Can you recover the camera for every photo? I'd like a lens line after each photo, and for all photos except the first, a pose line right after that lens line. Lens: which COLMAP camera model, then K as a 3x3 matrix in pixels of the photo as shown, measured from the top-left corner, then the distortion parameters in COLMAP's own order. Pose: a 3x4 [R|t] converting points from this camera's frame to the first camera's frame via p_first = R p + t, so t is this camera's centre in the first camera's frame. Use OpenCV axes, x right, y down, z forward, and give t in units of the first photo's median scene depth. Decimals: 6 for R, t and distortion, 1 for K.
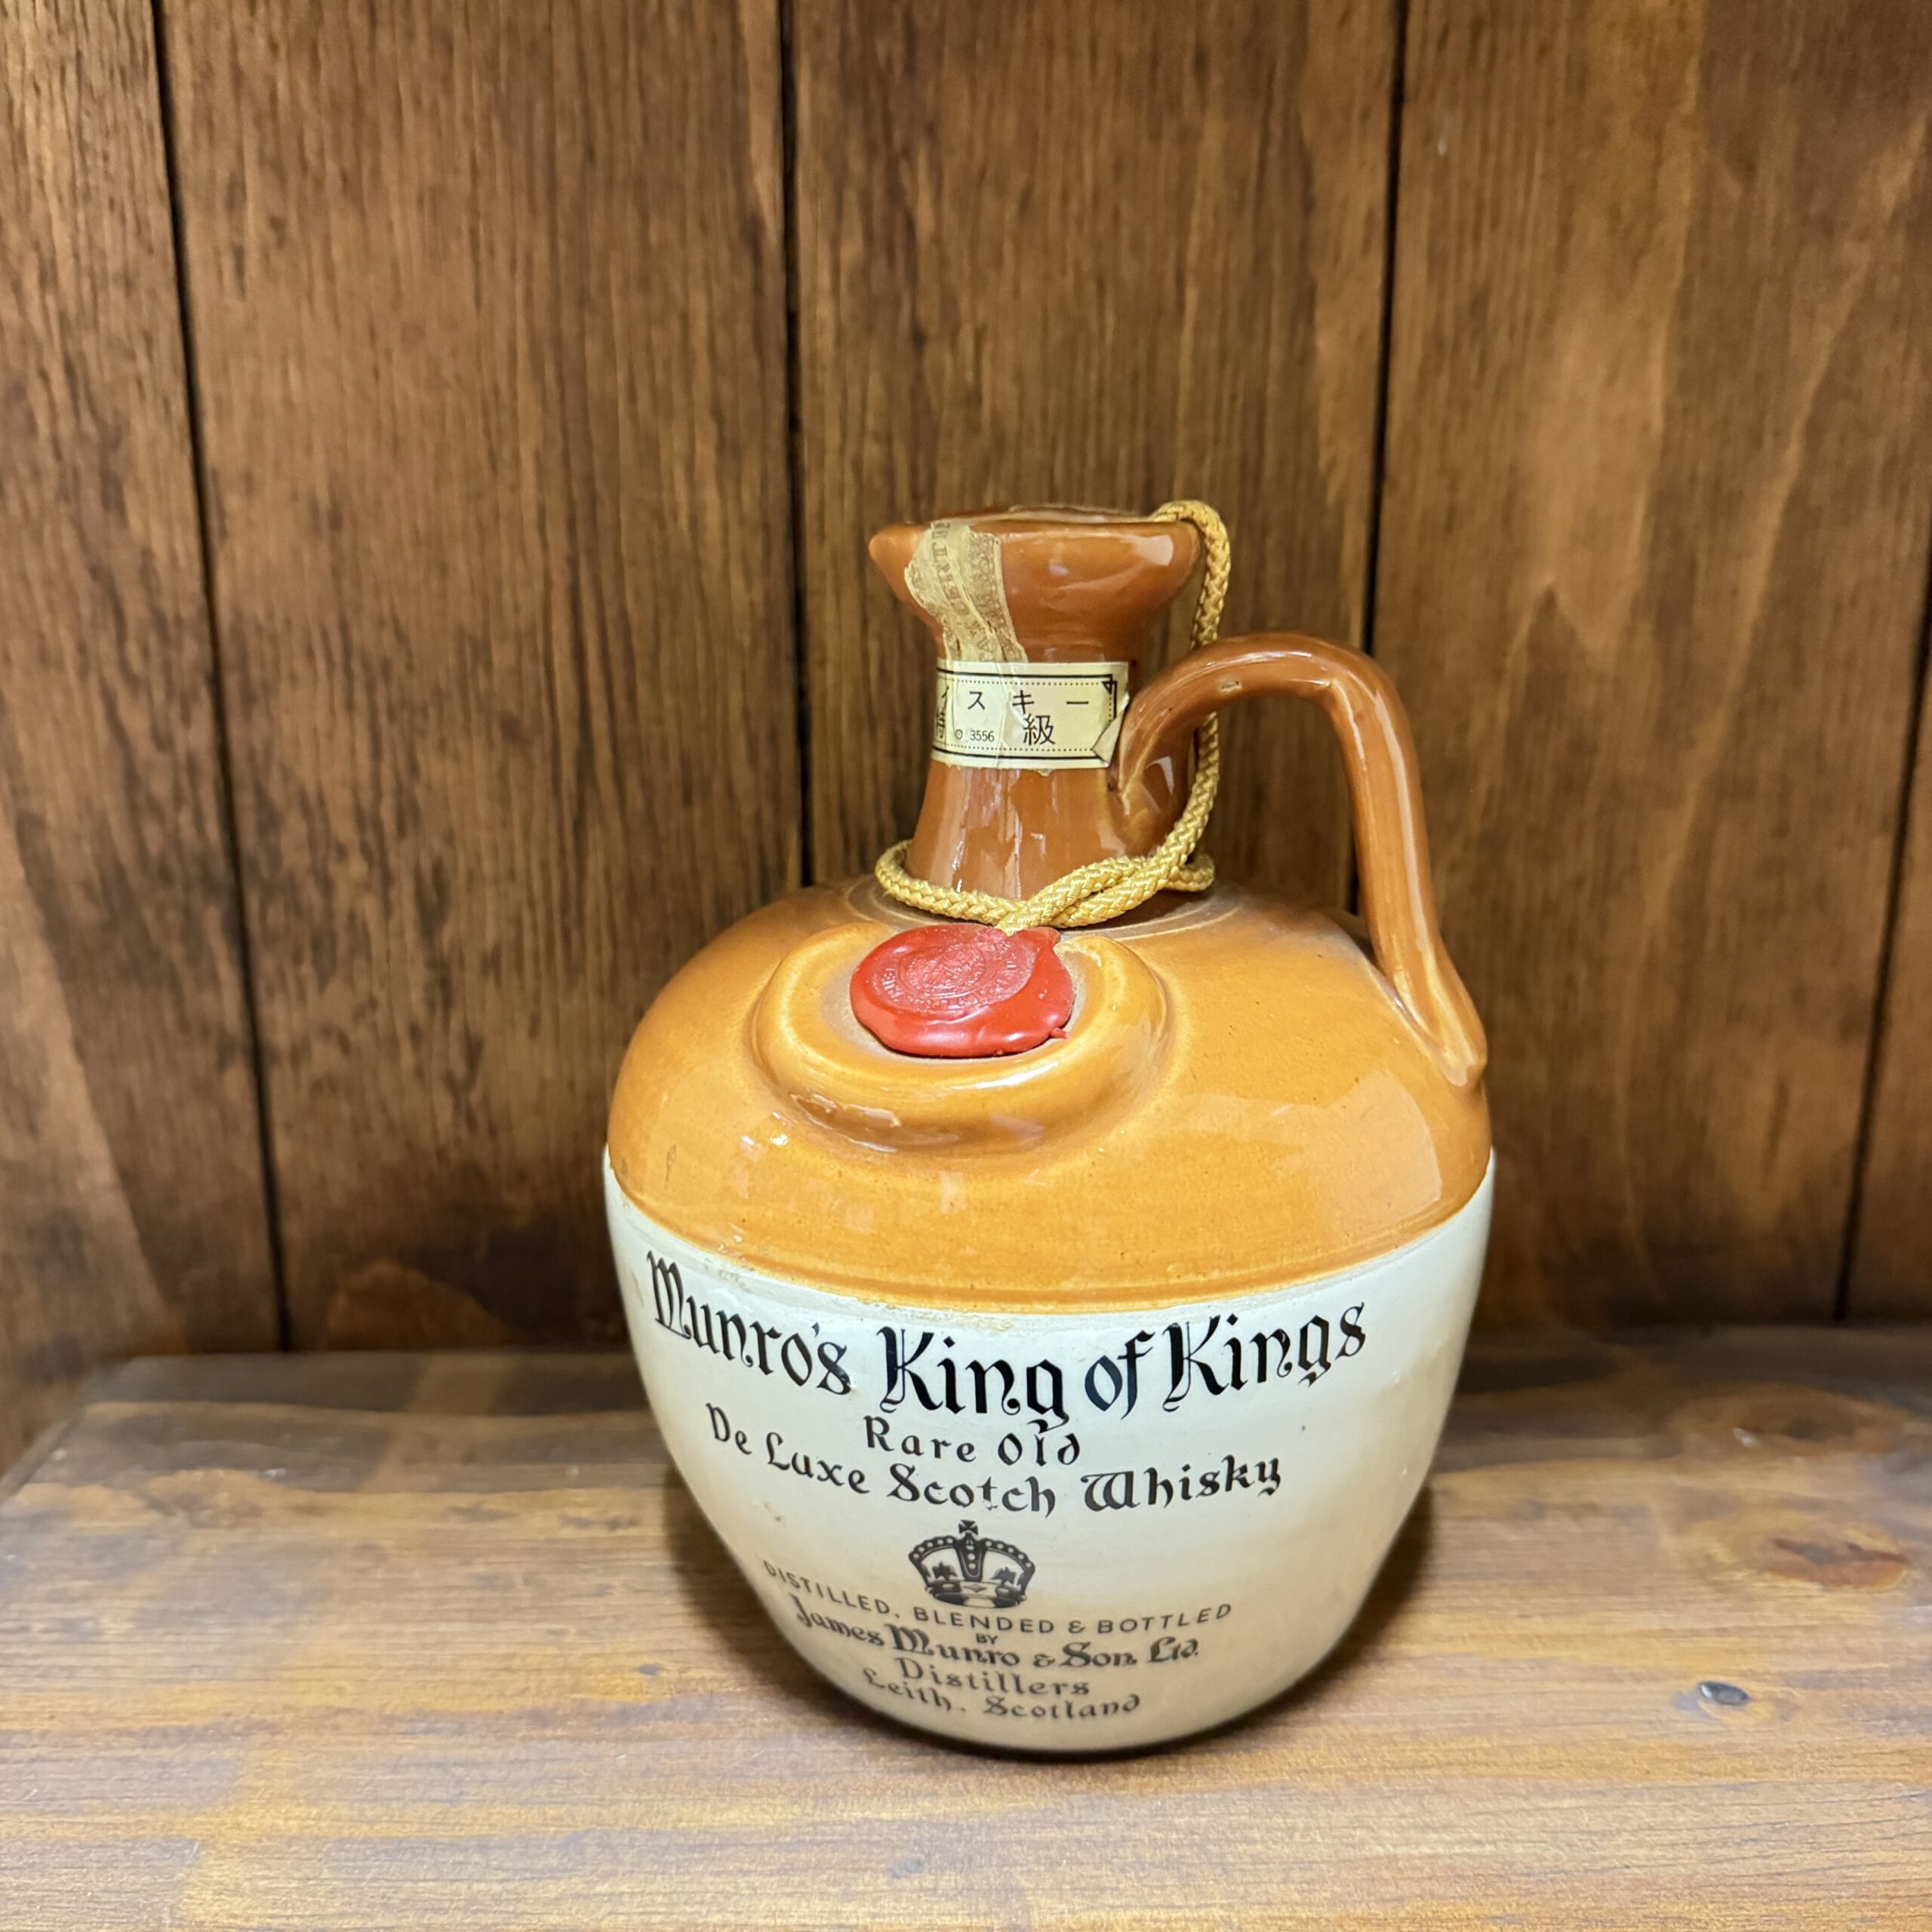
lens RADIAL K [[1931.5, 0, 951.1], [0, 1931.5, 979.3], [0, 0, 1]] dist [-0.044012, 0.000000]
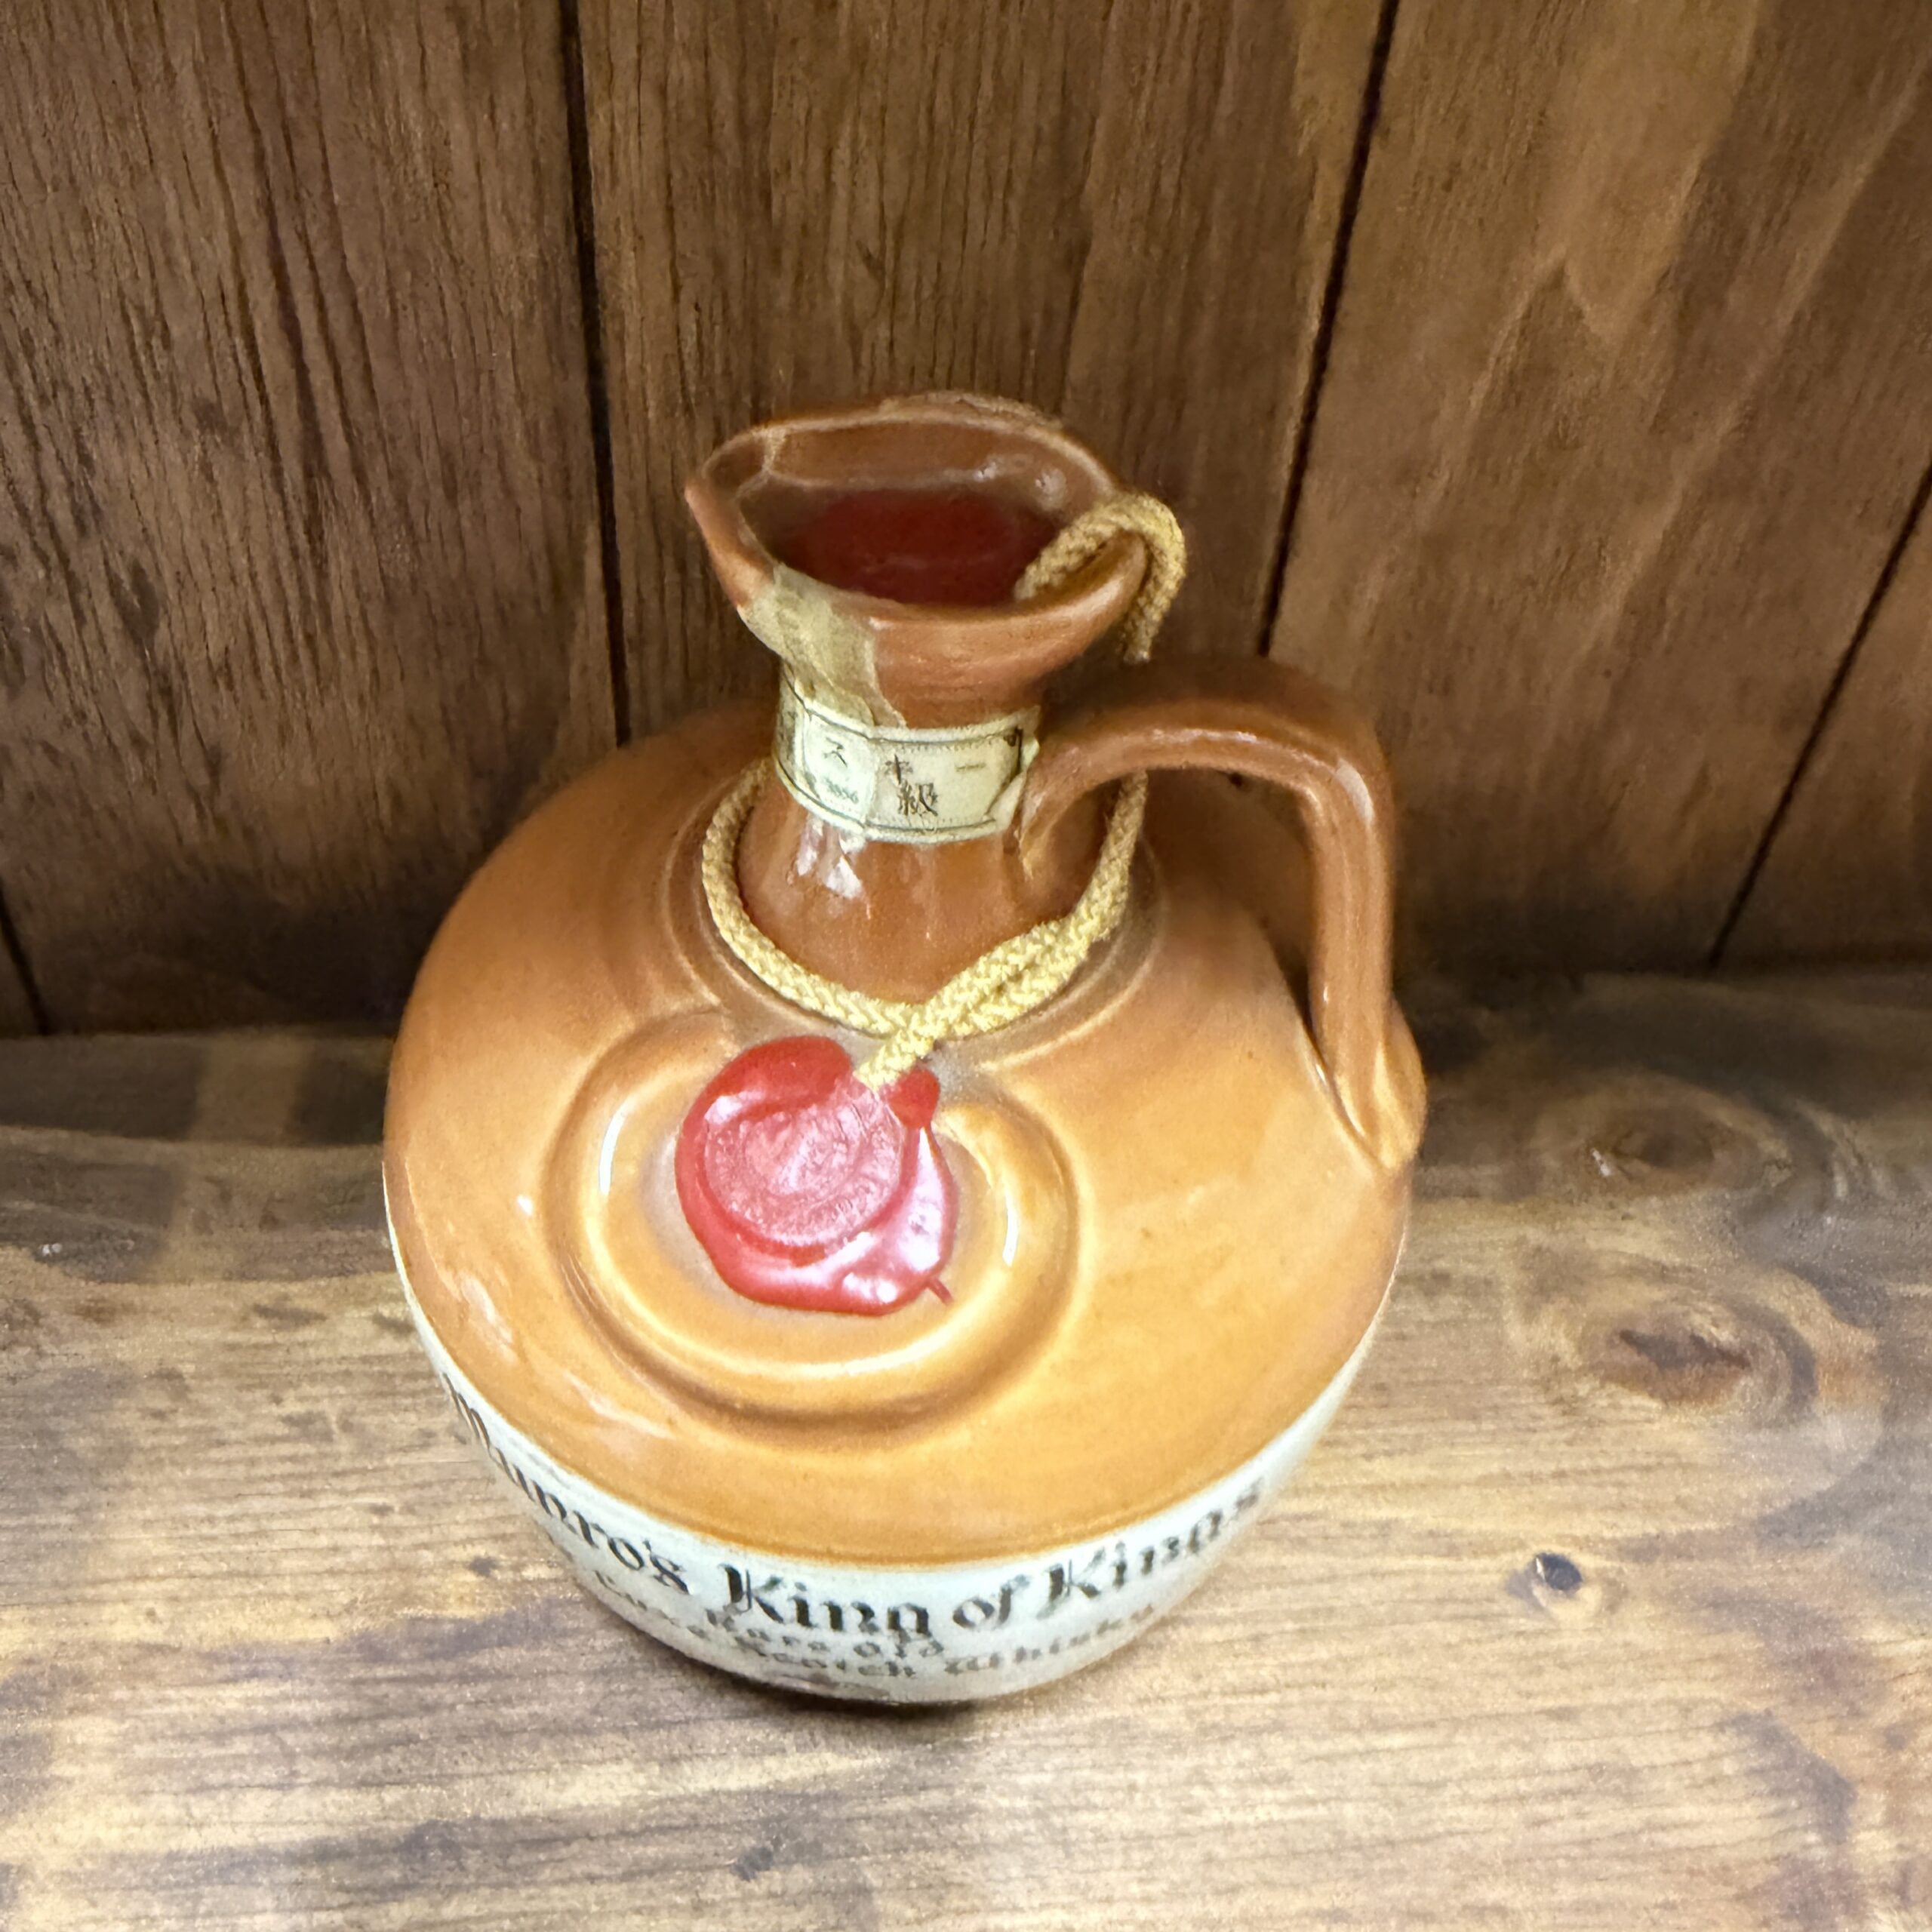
lens RADIAL K [[1918.5, 0, 949.9], [0, 1918.5, 802.5], [0, 0, 1]] dist [-0.014348, 0.000000]
pose [[0.995228, -0.003337, 0.097522, -0.012456], [-0.039329, 0.900922, 0.432195, -0.346454], [-0.089302, -0.433968, 0.896492, 0.239051]]
